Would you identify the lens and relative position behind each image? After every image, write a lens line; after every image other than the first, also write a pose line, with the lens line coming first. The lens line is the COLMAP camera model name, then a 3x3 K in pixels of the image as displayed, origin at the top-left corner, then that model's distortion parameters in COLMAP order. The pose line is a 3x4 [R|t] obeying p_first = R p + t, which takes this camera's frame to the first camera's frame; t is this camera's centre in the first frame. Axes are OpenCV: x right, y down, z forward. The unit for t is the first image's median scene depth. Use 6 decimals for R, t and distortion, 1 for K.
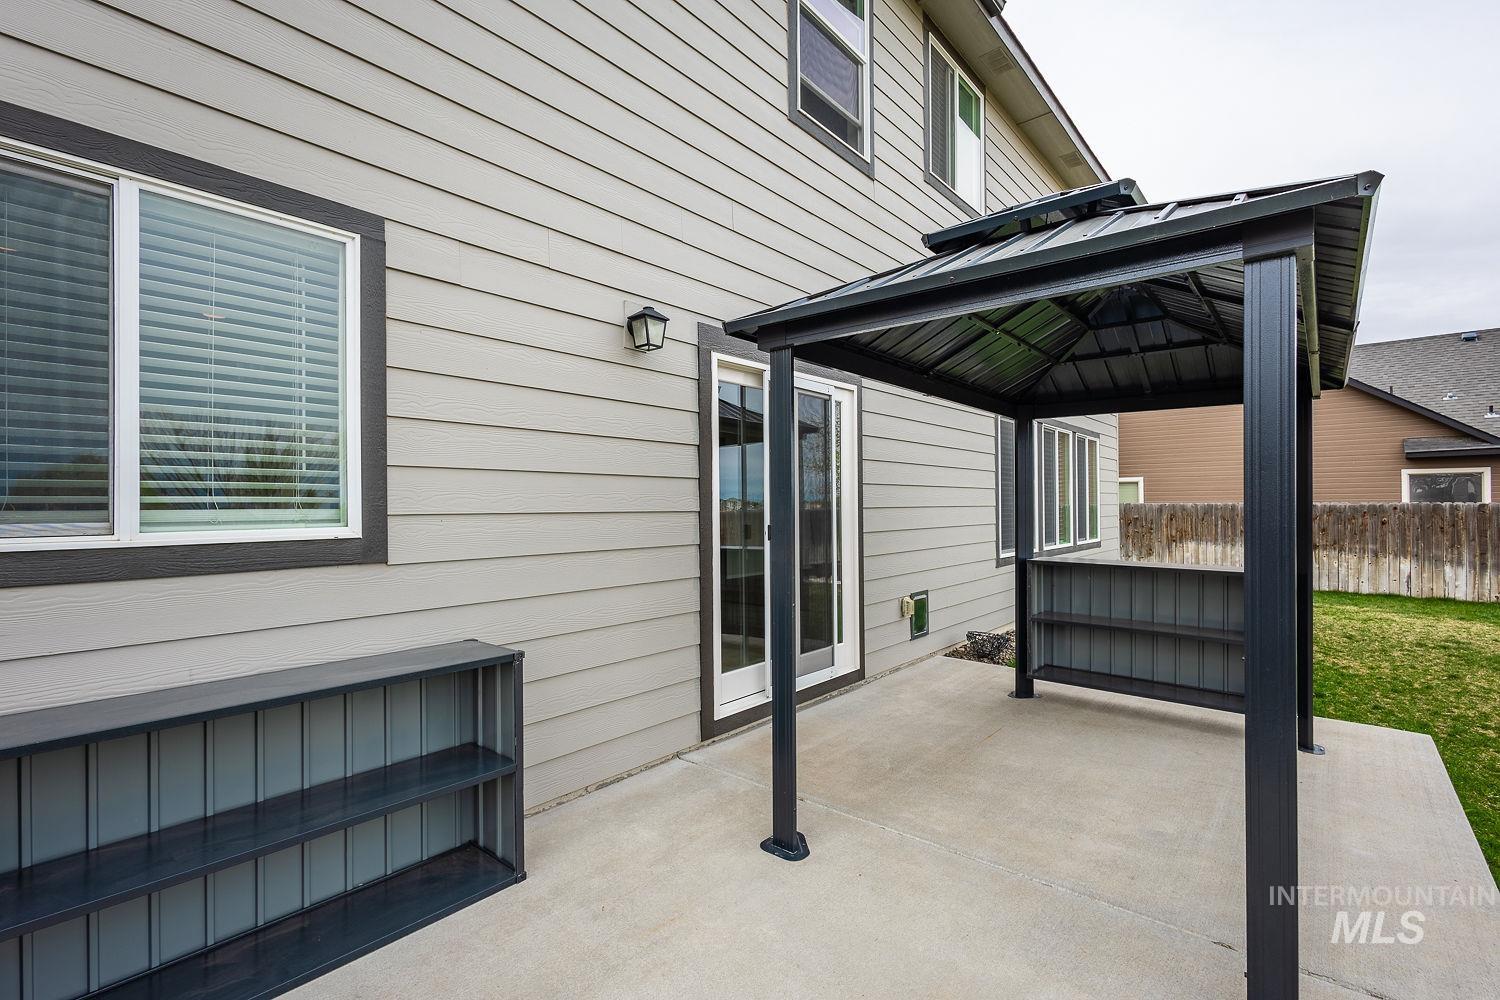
lens RADIAL K [[693.7, 0, 743.6], [0, 693.7, 502.1], [0, 0, 1]] dist [0.002838, -0.000910]
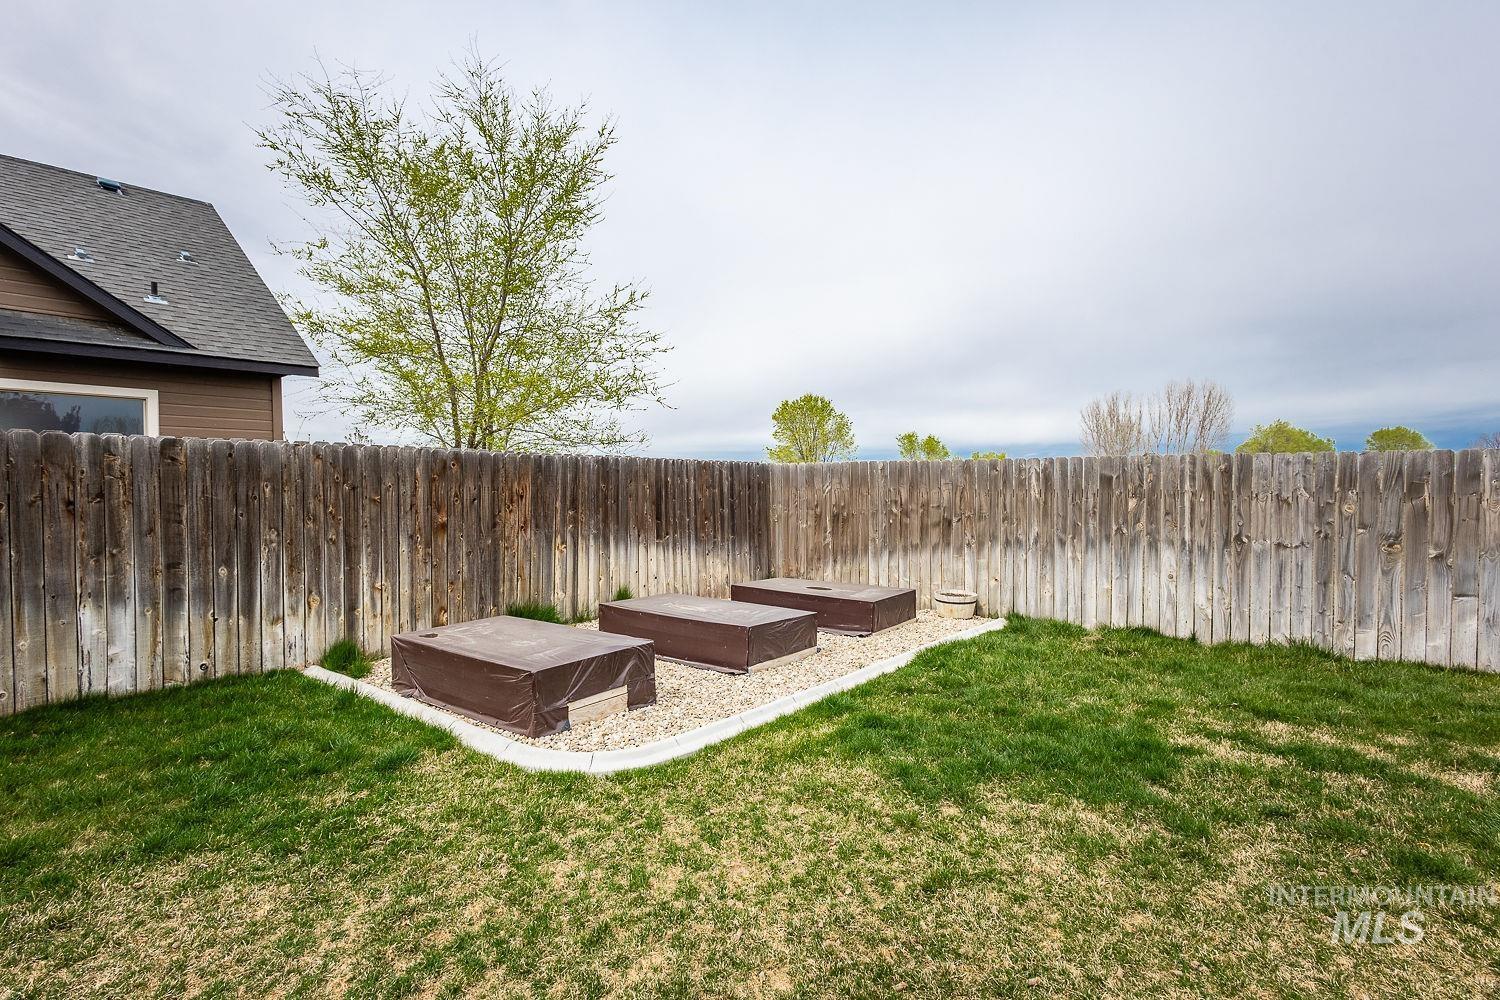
lens RADIAL K [[703.8, 0, 750.0], [0, 703.8, 500.0], [0, 0, 1]] dist [0.015771, -0.005801]
pose [[0.018596, -0.014497, 0.999722, 0.665146], [0.003080, 0.999891, 0.014443, 0.032416], [-0.999822, 0.002810, 0.018638, 0.662387]]
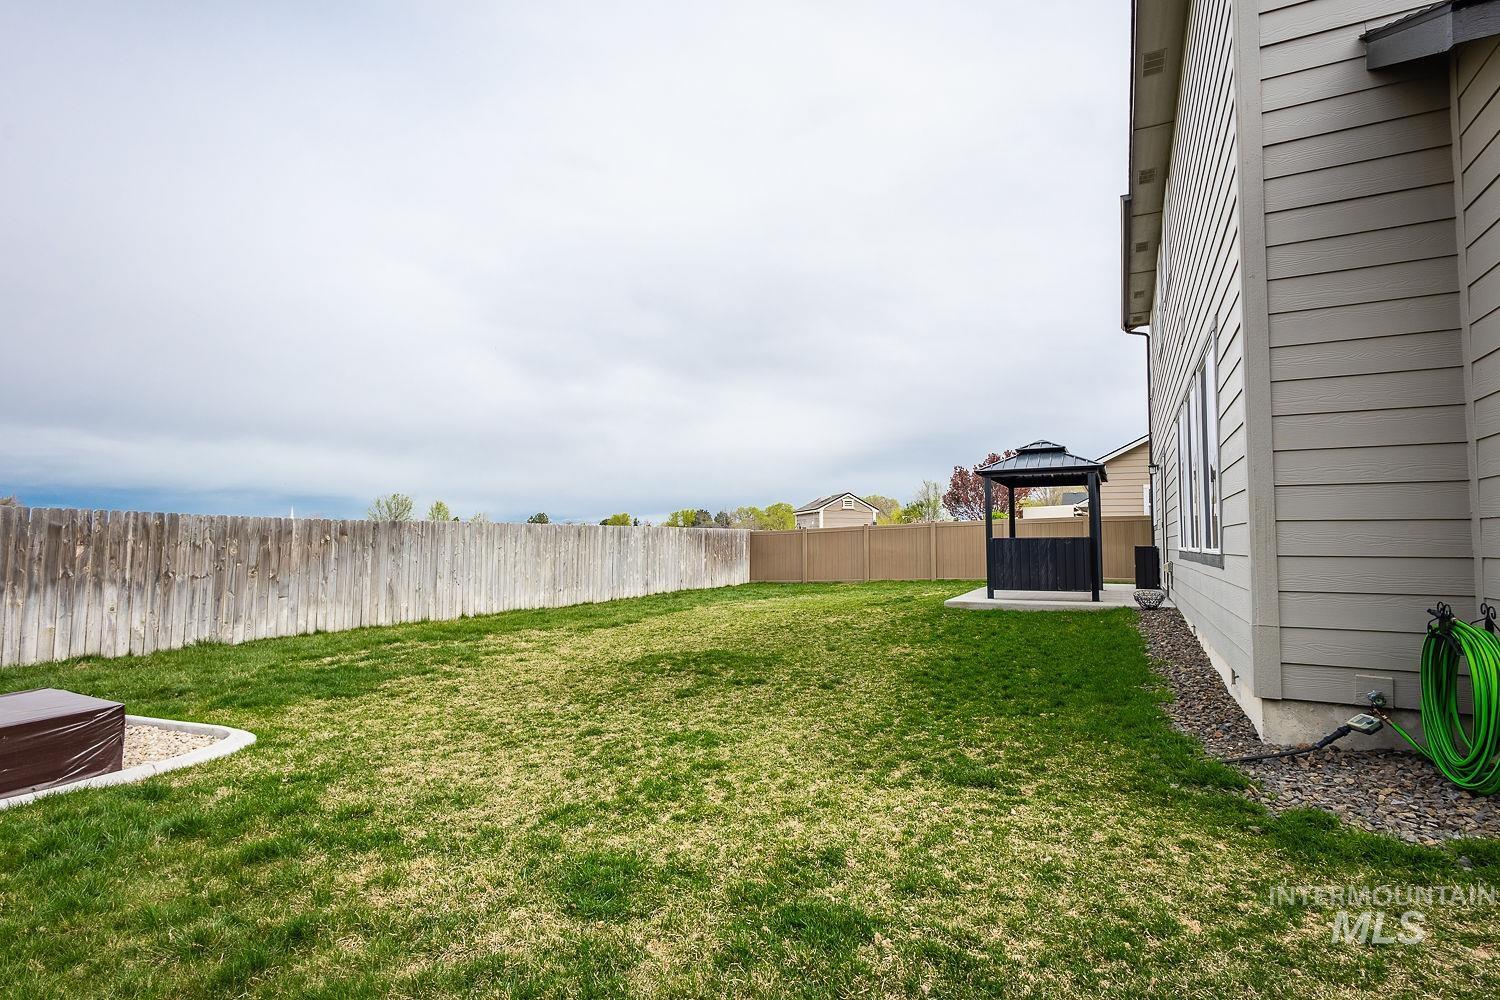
lens RADIAL K [[703.8, 0, 750.0], [0, 703.8, 500.0], [0, 0, 1]] dist [0.015771, -0.005801]
pose [[-0.977241, -0.010133, -0.211890, 0.766970], [0.002960, 0.998110, -0.061383, 0.040071], [0.212112, -0.060613, -0.975364, 1.148674]]
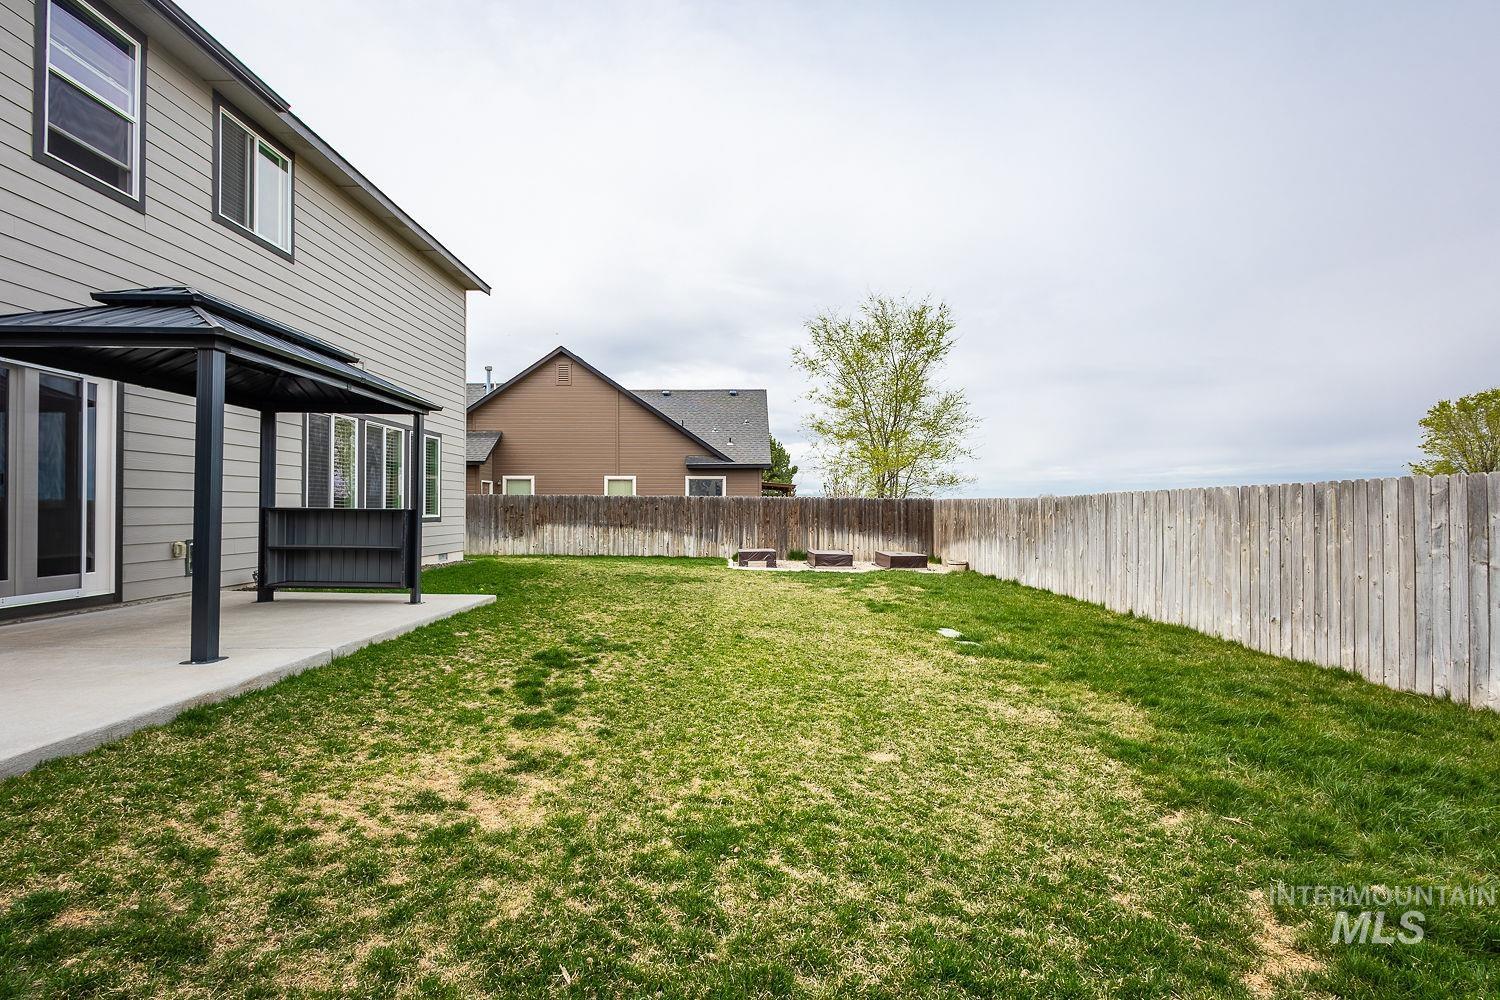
lens RADIAL K [[703.8, 0, 750.0], [0, 703.8, 500.0], [0, 0, 1]] dist [0.015771, -0.005801]
pose [[0.759823, 0.016750, 0.649914, 0.085108], [-0.011219, 0.999857, -0.012652, 0.029455], [-0.650033, 0.002322, 0.759903, -0.317867]]
